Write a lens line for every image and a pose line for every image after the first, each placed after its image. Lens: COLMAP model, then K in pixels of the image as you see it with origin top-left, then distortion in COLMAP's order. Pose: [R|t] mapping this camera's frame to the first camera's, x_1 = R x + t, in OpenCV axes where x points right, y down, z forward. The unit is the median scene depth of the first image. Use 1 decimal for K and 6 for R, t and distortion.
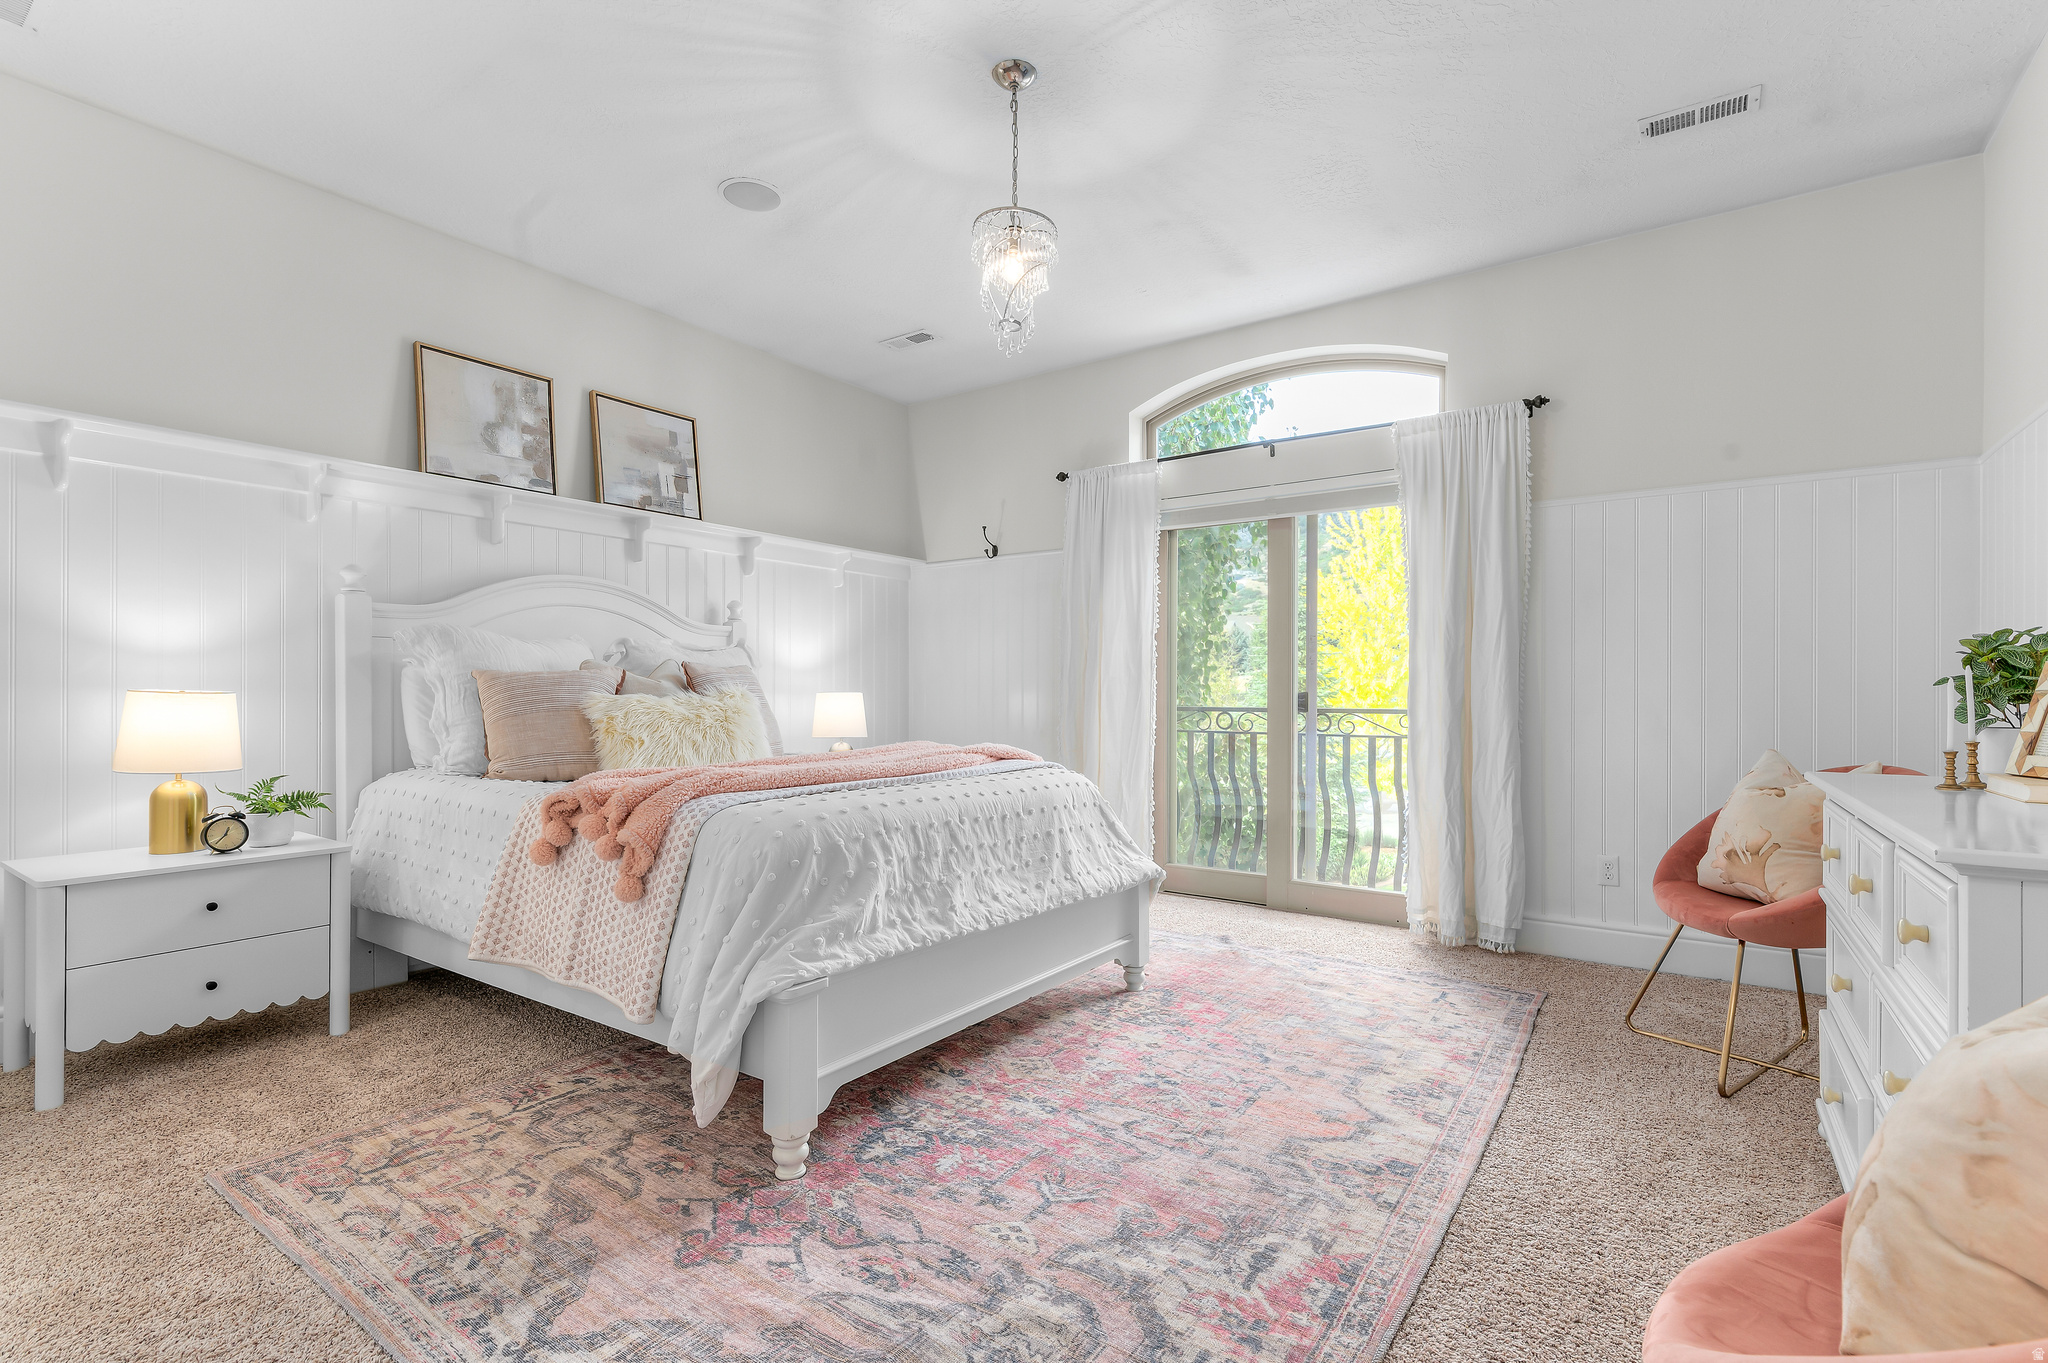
lens RADIAL K [[931.0, 0, 1027.6], [0, 931.0, 695.1], [0, 0, 1]] dist [0.000568, 0.000129]
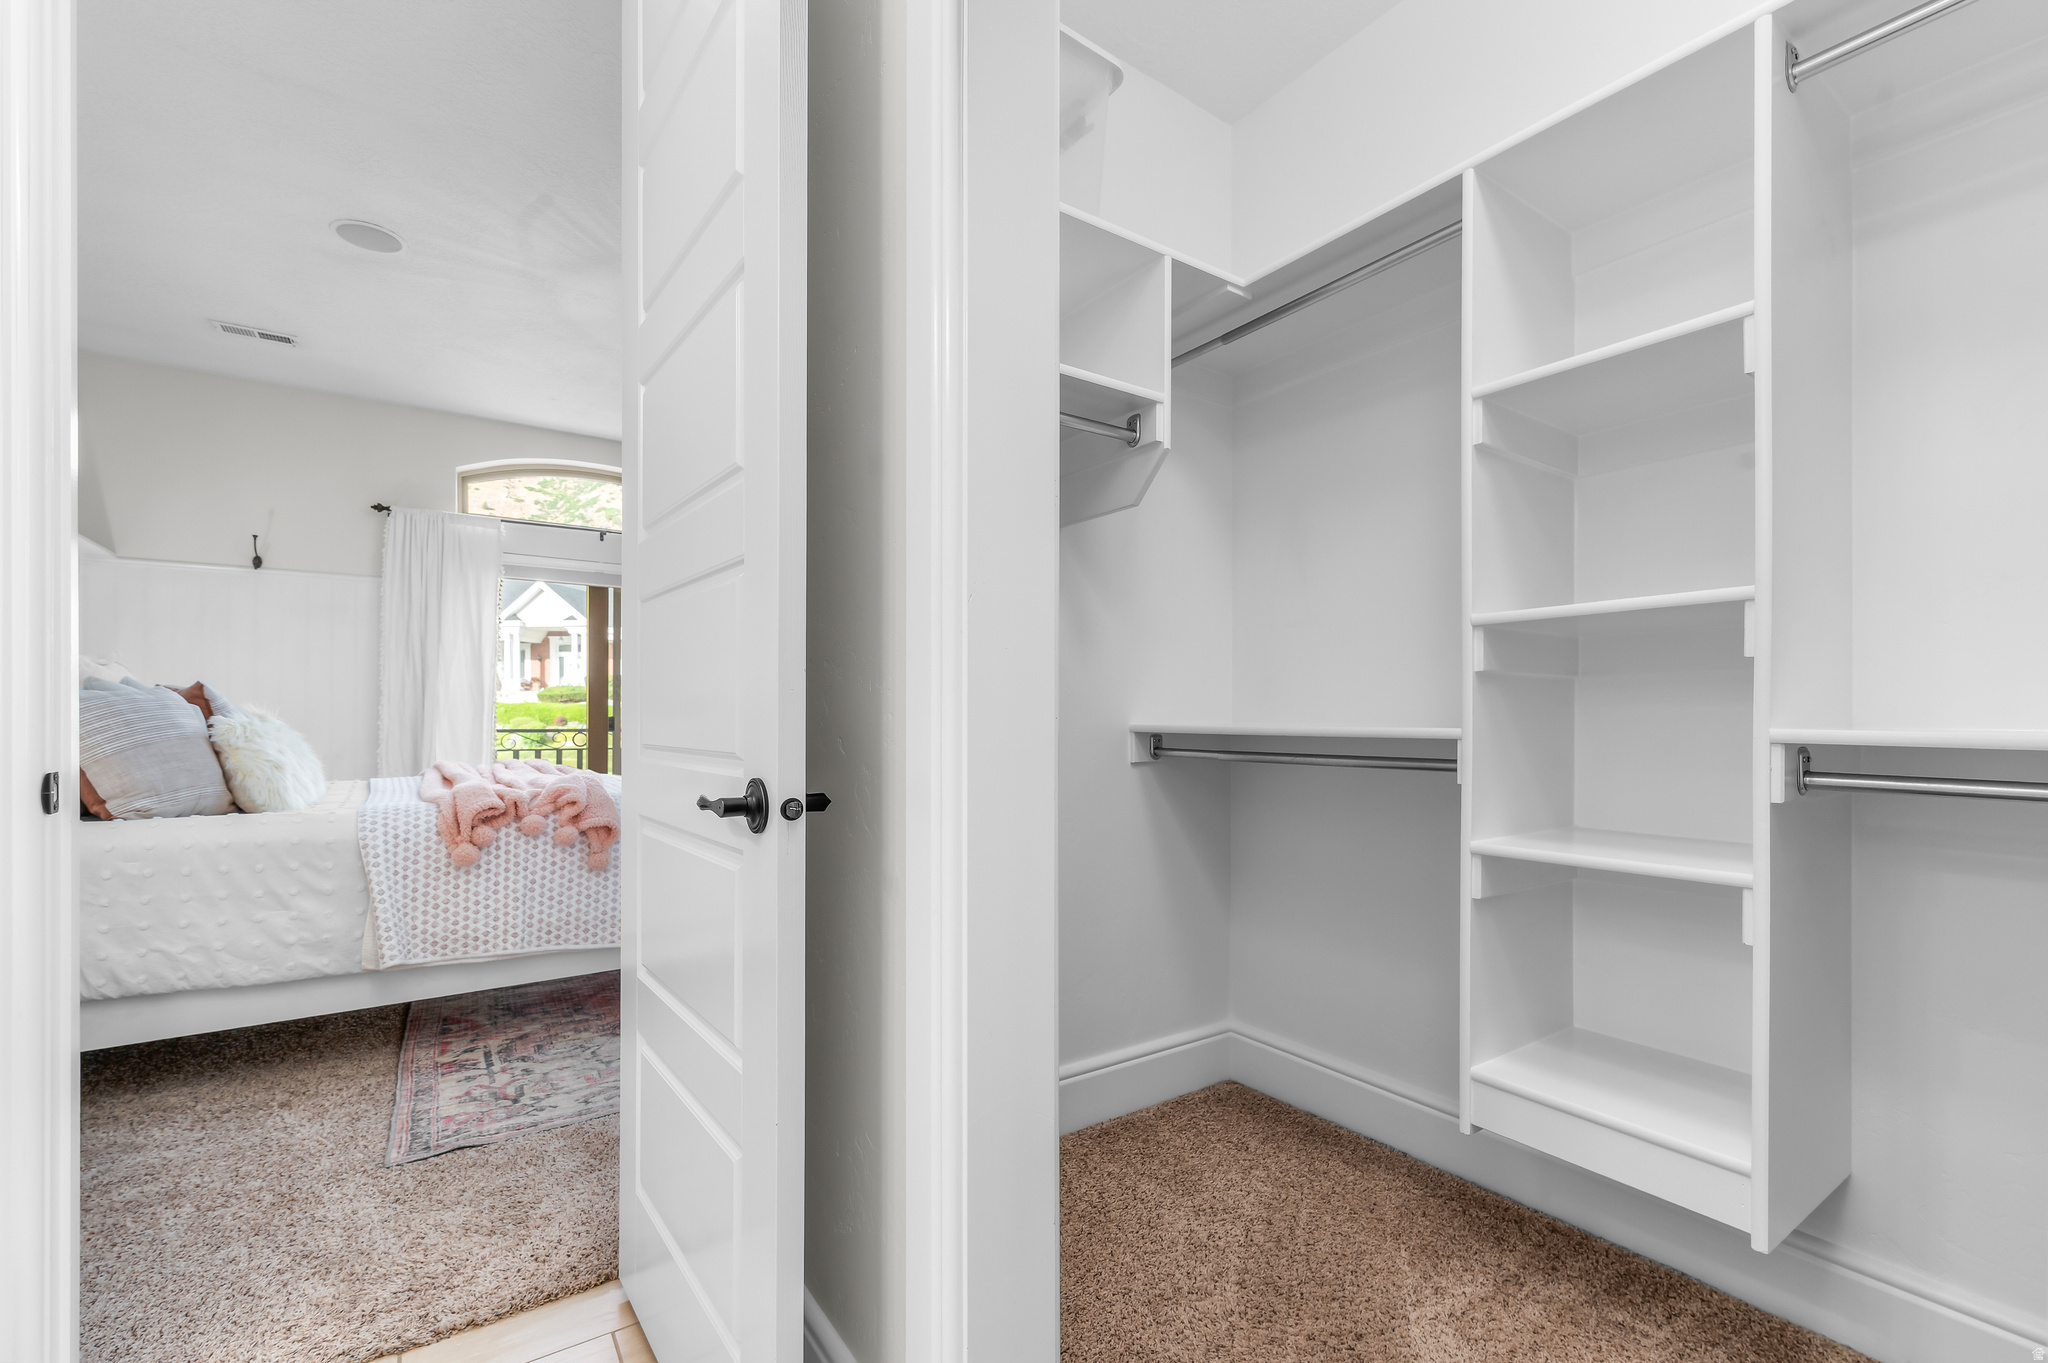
lens RADIAL K [[890.8, 0, 1027.0], [0, 890.8, 718.5], [0, 0, 1]] dist [-0.000029, -0.000034]
pose [[0.350893, -0.000623, 0.936415, -1.287983], [-0.000813, 0.999999, 0.000970, -0.003369], [-0.936415, -0.001102, 0.350892, -0.045920]]
